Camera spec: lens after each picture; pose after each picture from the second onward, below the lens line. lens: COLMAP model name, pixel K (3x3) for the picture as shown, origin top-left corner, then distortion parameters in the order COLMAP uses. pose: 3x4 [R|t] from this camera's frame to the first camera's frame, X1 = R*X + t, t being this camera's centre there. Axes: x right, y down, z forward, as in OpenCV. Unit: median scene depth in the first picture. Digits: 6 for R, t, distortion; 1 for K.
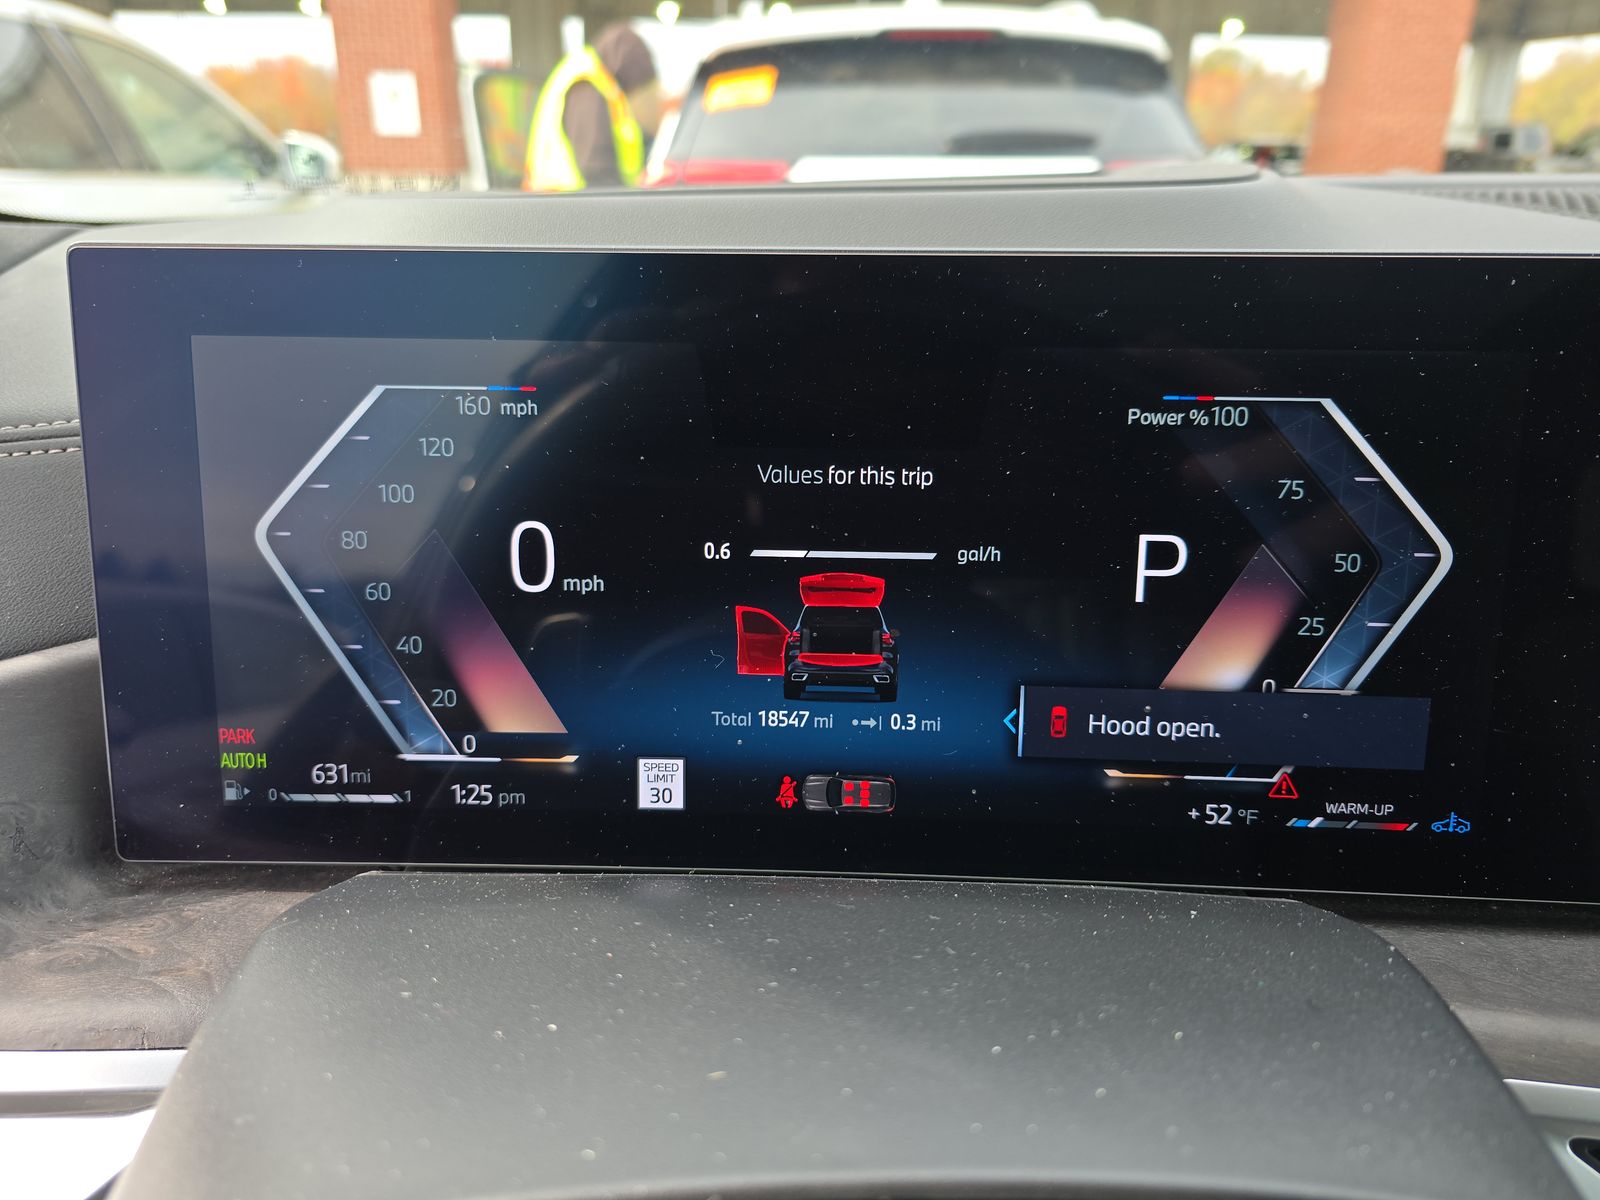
lens RADIAL K [[1129.7, 0, 802.6], [0, 1129.7, 651.7], [0, 0, 1]] dist [-0.007952, -0.004207]
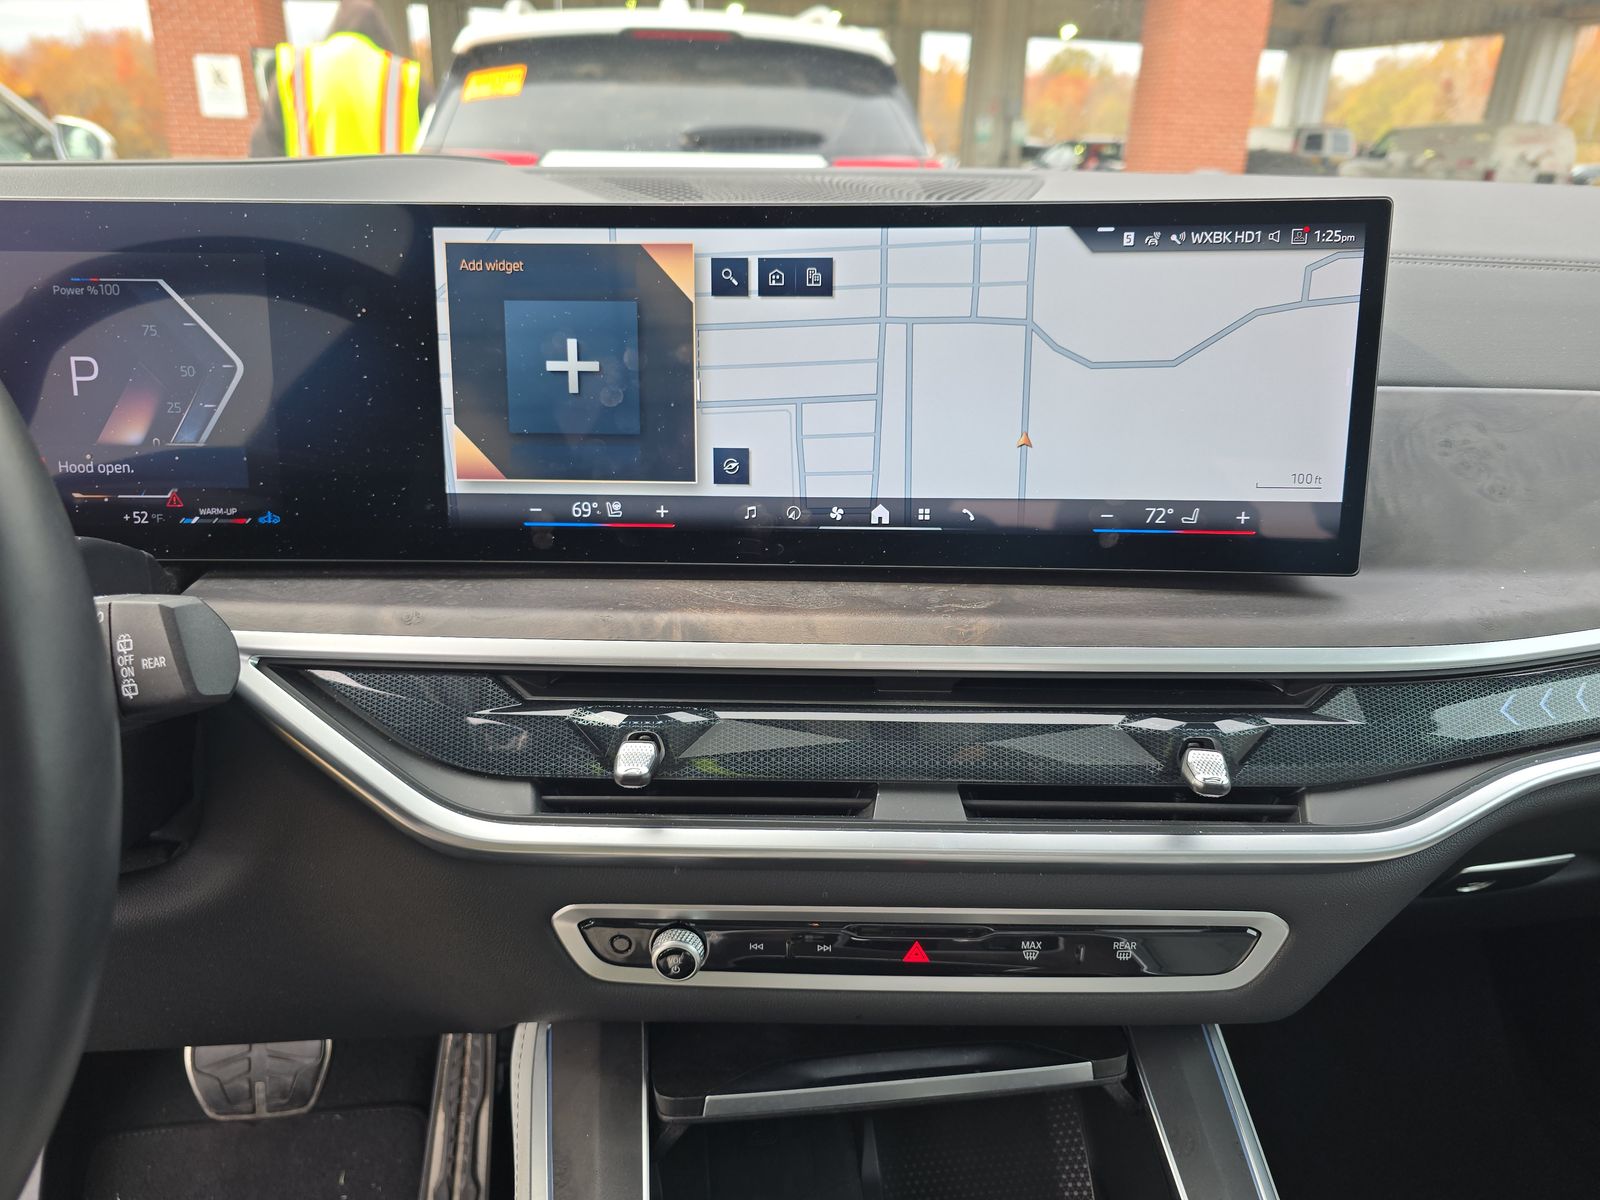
lens RADIAL K [[1105.8, 0, 802.0], [0, 1105.8, 649.6], [0, 0, 1]] dist [0.036152, -0.039071]
pose [[0.994340, -0.028985, 0.102217, 1.218594], [0.028188, 0.999560, 0.009225, 0.365418], [-0.102440, -0.006292, 0.994719, -0.856673]]
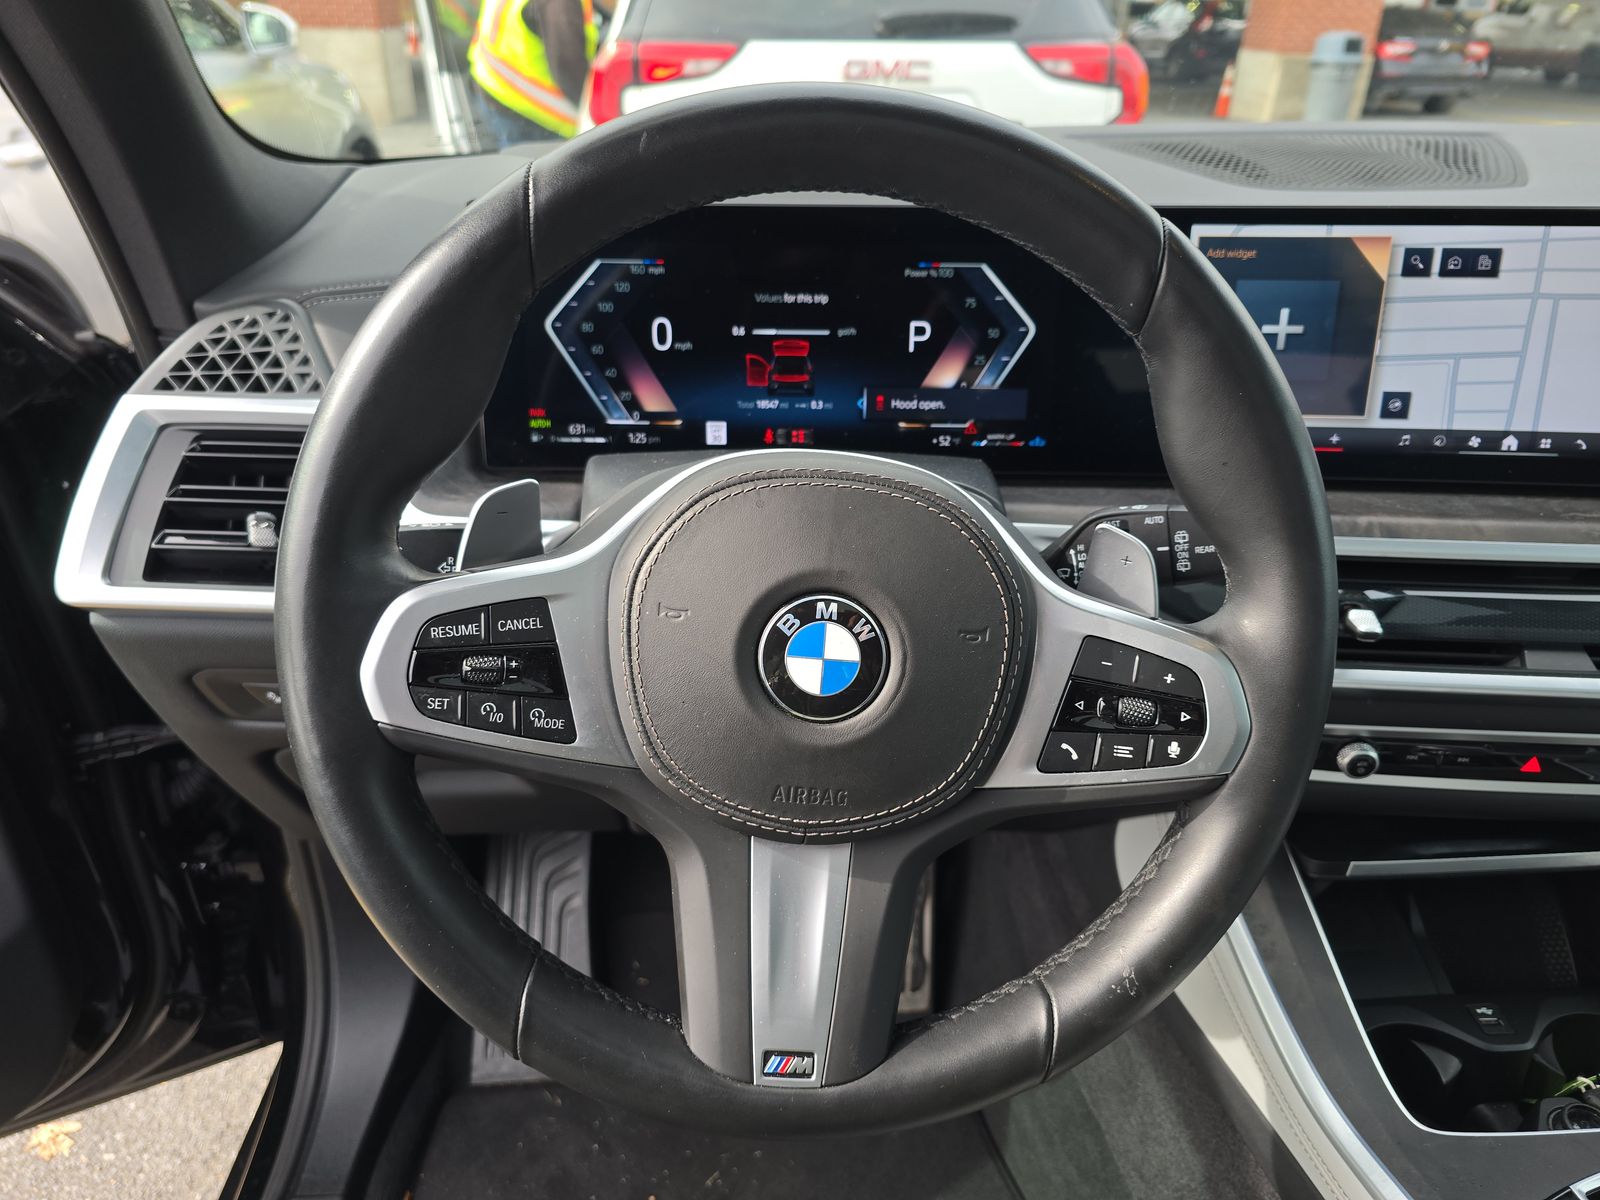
lens RADIAL K [[1105.8, 0, 802.0], [0, 1105.8, 649.6], [0, 0, 1]] dist [0.036152, -0.039071]
pose [[0.998927, -0.017428, 0.042916, -0.054524], [0.012549, 0.993692, 0.111442, 0.323231], [-0.044588, -0.110783, 0.992844, -1.432446]]
